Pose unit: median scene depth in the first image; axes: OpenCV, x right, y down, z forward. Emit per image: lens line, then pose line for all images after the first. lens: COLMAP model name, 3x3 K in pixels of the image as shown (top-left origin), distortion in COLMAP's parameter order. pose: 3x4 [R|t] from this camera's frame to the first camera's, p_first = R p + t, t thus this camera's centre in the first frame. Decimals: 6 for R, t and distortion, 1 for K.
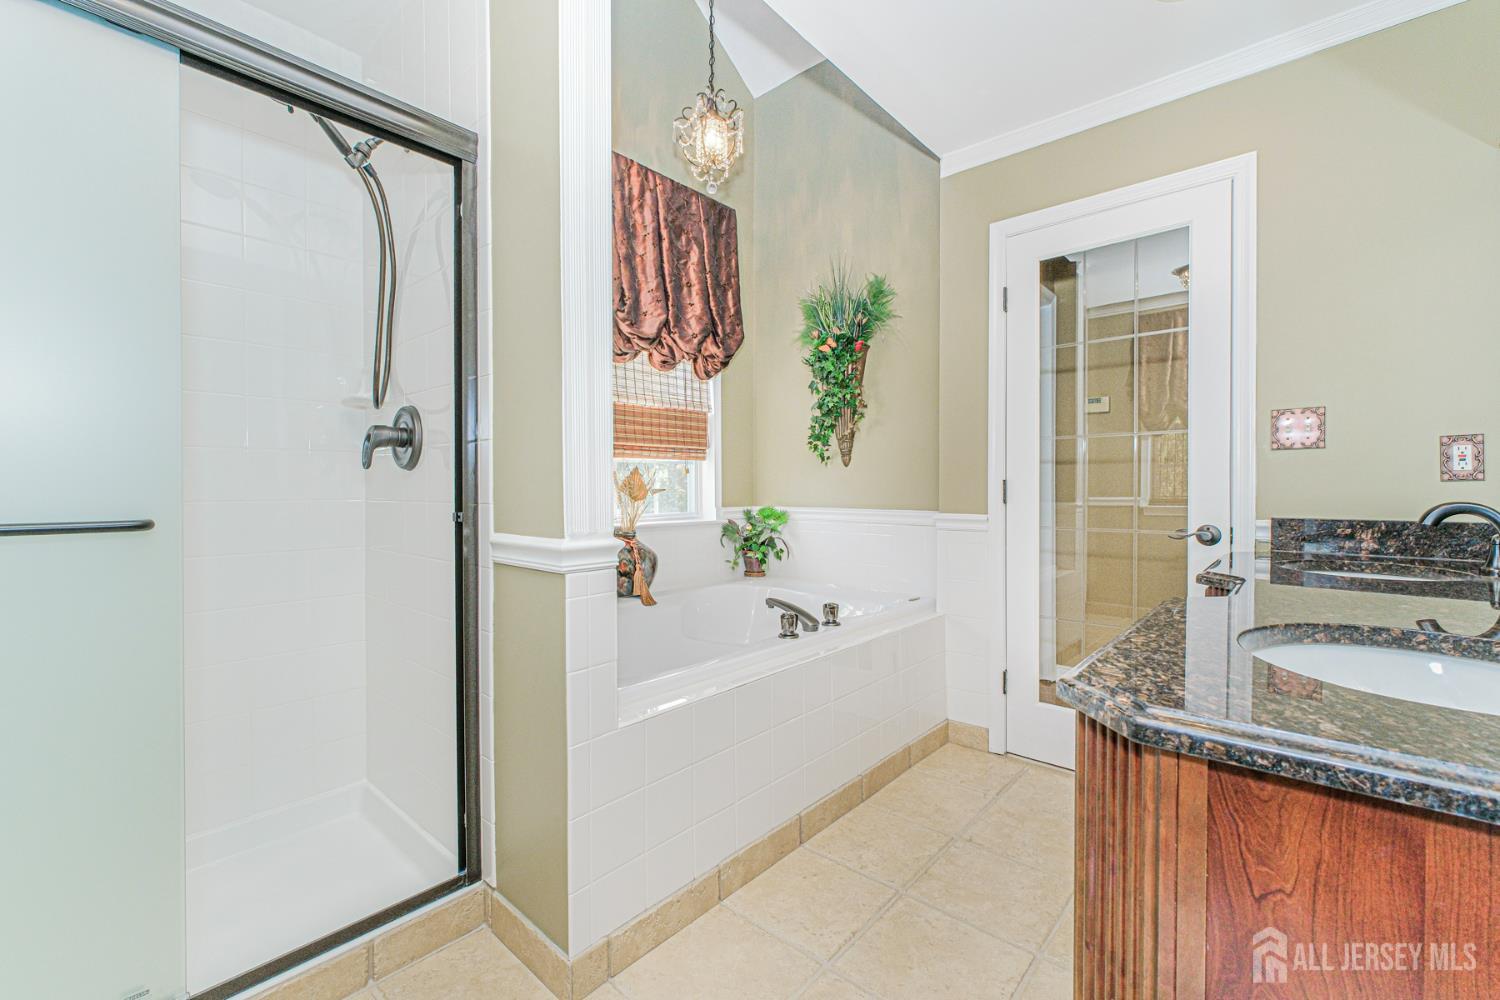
lens RADIAL K [[631.6, 0, 748.0], [0, 631.6, 493.7], [0, 0, 1]] dist [0.000081, -0.000728]
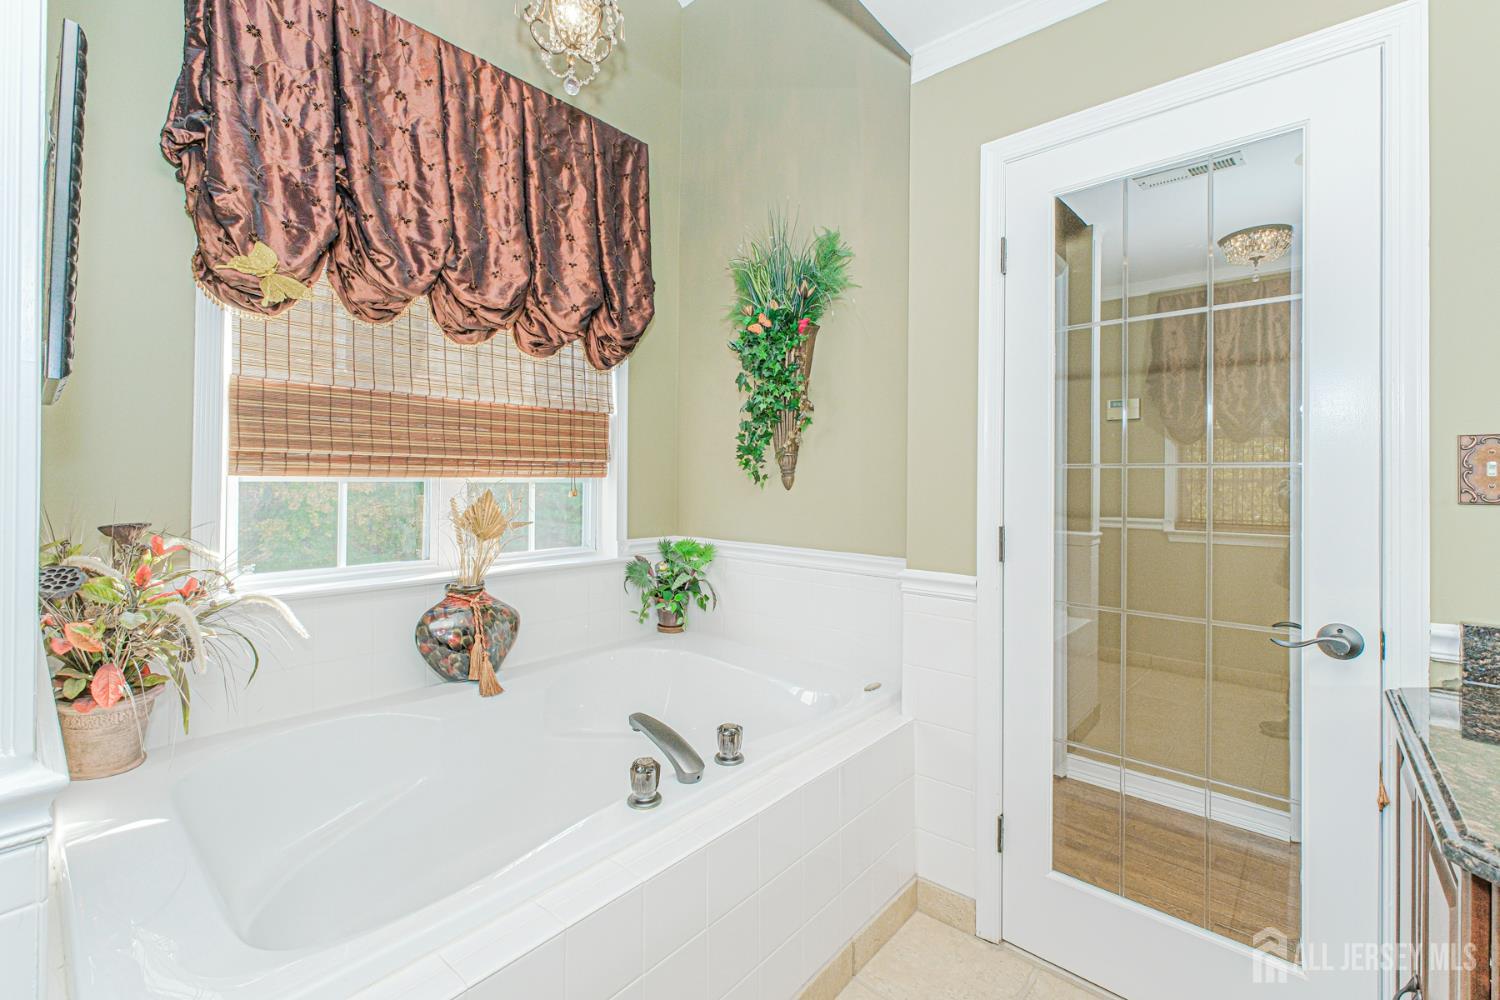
lens RADIAL K [[631.6, 0, 763.0], [0, 631.6, 476.8], [0, 0, 1]] dist [0.000081, -0.000728]
pose [[0.999554, 0.006907, 0.029058, 0.109135], [-0.006632, 0.999932, -0.009555, -0.052511], [-0.029122, 0.009358, 0.999532, 0.275317]]
